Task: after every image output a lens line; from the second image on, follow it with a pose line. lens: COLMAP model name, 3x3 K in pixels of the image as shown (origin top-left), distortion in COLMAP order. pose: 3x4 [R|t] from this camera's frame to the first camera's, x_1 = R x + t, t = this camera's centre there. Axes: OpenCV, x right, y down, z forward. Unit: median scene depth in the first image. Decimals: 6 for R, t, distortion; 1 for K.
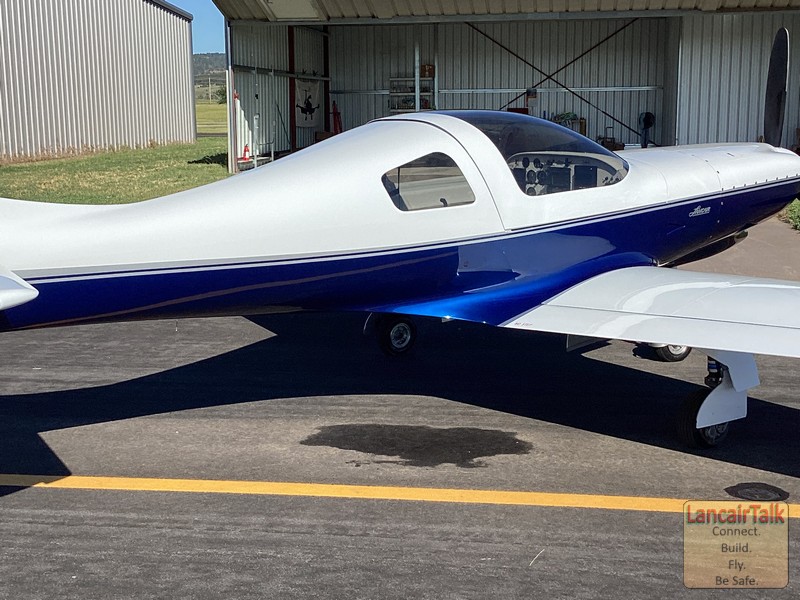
lens RADIAL K [[1153.5, 0, 402.5], [0, 1153.5, 310.1], [0, 0, 1]] dist [0.089980, 0.000000]
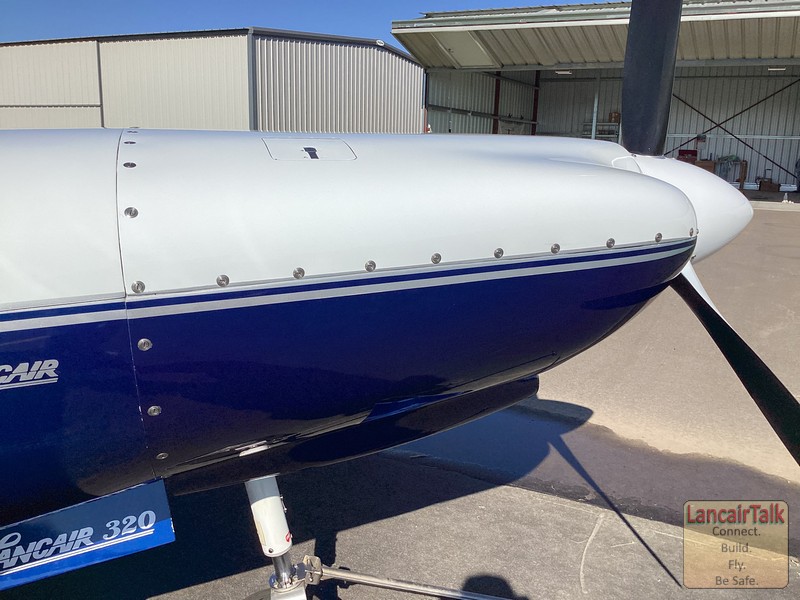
lens RADIAL K [[728.0, 0, 398.2], [0, 728.0, 303.8], [0, 0, 1]] dist [0.016728, 0.000000]
pose [[0.942570, 0.104384, -0.317280, 0.101573], [-0.093982, 0.994418, 0.047962, -0.030678], [0.320515, -0.015389, 0.947118, 0.238973]]
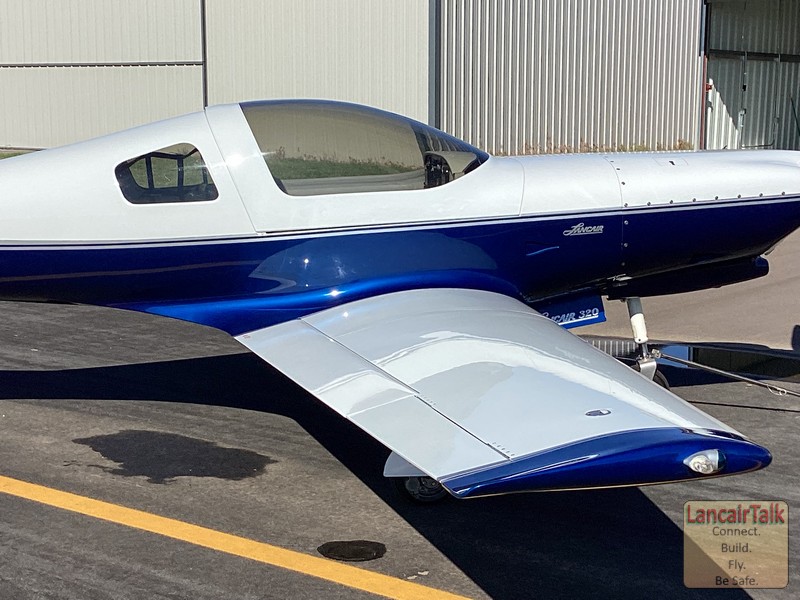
lens RADIAL K [[1402.2, 0, 393.9], [0, 1402.2, 304.9], [0, 0, 1]] dist [0.098453, 0.000000]
pose [[0.870372, 0.083182, -0.485317, 0.166741], [-0.097707, 0.995204, -0.004654, -0.004190], [0.482603, 0.051470, 0.874326, 0.022043]]
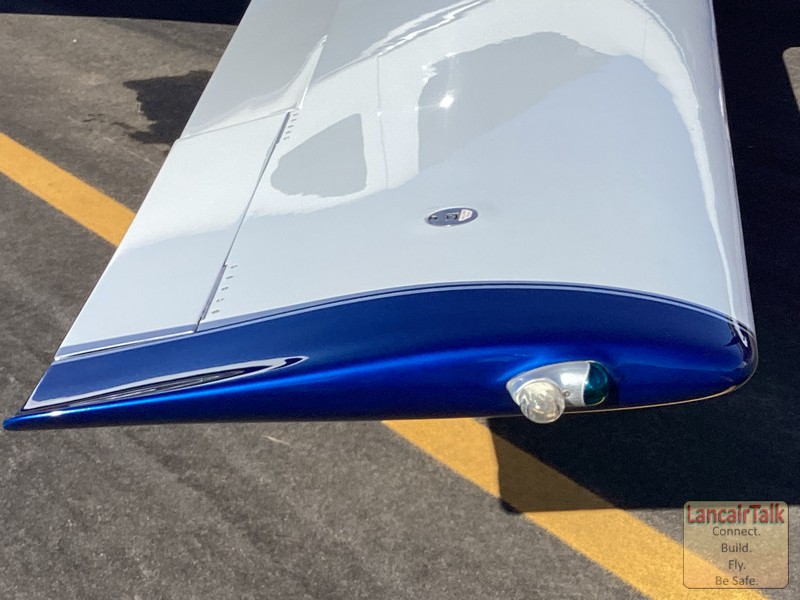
lens RADIAL K [[1402.2, 0, 401.8], [0, 1402.2, 302.0], [0, 0, 1]] dist [0.098453, 0.000000]
pose [[0.708283, 0.290118, -0.643558, 0.160779], [-0.101936, 0.944125, 0.313427, -0.013676], [0.698530, -0.156393, 0.698281, 0.107190]]
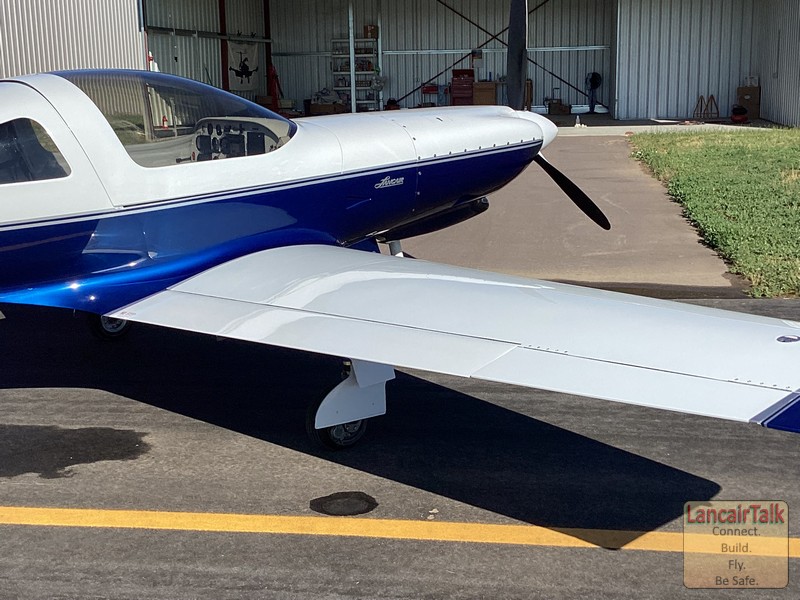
lens RADIAL K [[1153.5, 0, 404.2], [0, 1153.5, 300.7], [0, 0, 1]] dist [0.089980, 0.000000]
pose [[0.999952, -0.008795, -0.004290, 0.072680], [0.008893, 0.999687, 0.023383, -0.003692], [0.004083, -0.023420, 0.999717, 0.025929]]
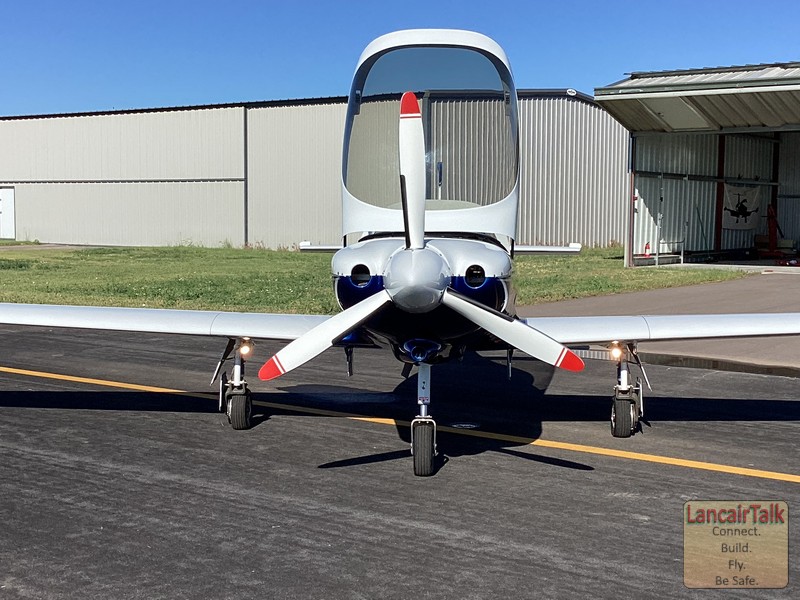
lens RADIAL K [[1203.1, 0, 379.2], [0, 1203.1, 283.4], [0, 0, 1]] dist [0.084255, 0.000000]
pose [[0.876029, 0.043717, -0.480272, 0.204769], [-0.099221, 0.990915, -0.090784, 0.024627], [0.471940, 0.127183, 0.872409, -0.110775]]
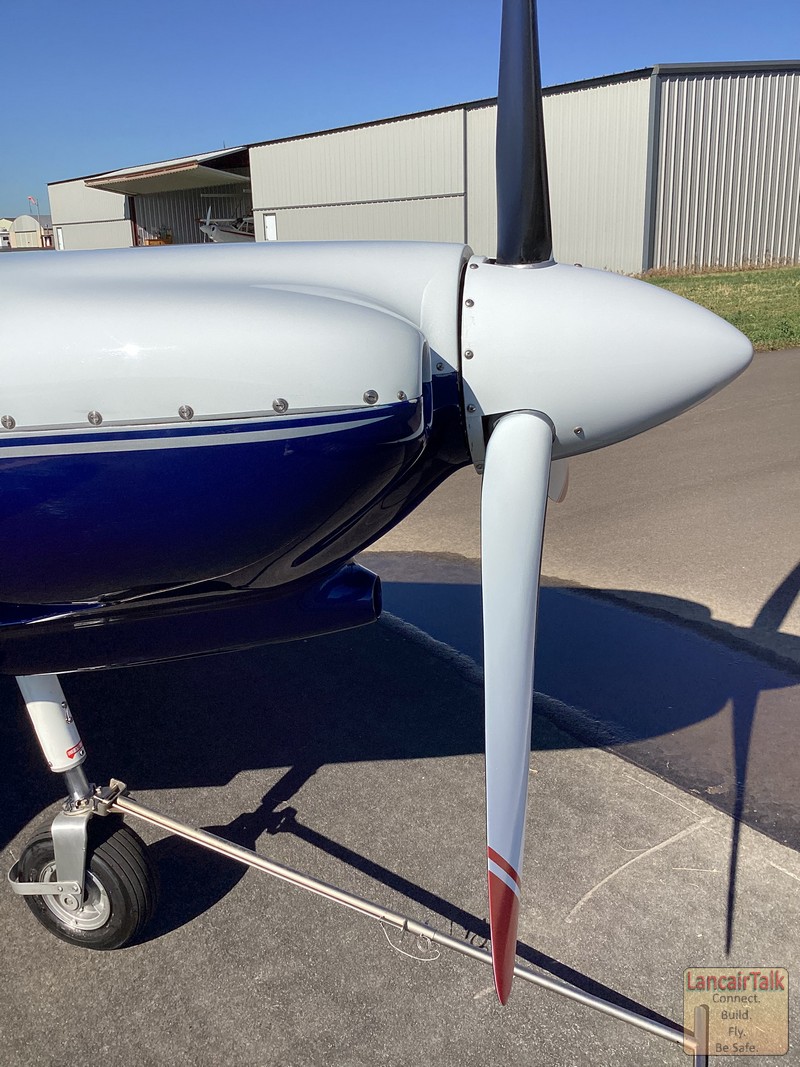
lens RADIAL K [[971.0, 0, 399.3], [0, 971.0, 526.1], [0, 0, 1]] dist [0.016728, 0.000000]
pose [[0.682983, 0.201034, -0.702225, 0.139967], [-0.108328, 0.978626, 0.174803, -0.038089], [0.722357, -0.043318, 0.690163, 0.267050]]
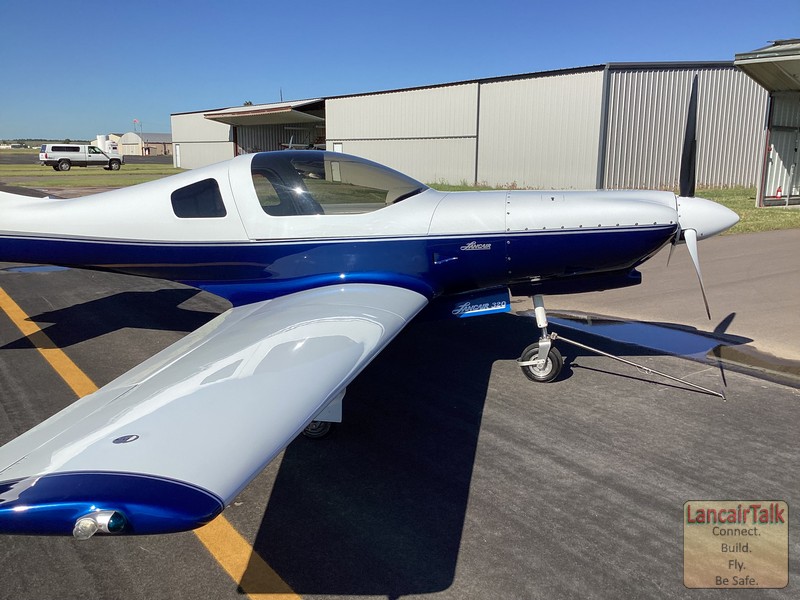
lens RADIAL K [[728.0, 0, 397.3], [0, 728.0, 298.3], [0, 0, 1]] dist [0.016728, 0.000000]
pose [[0.686452, 0.154660, -0.710538, 0.190093], [-0.142471, 0.986788, 0.077149, -0.021264], [0.713082, 0.048272, 0.699417, 0.123764]]
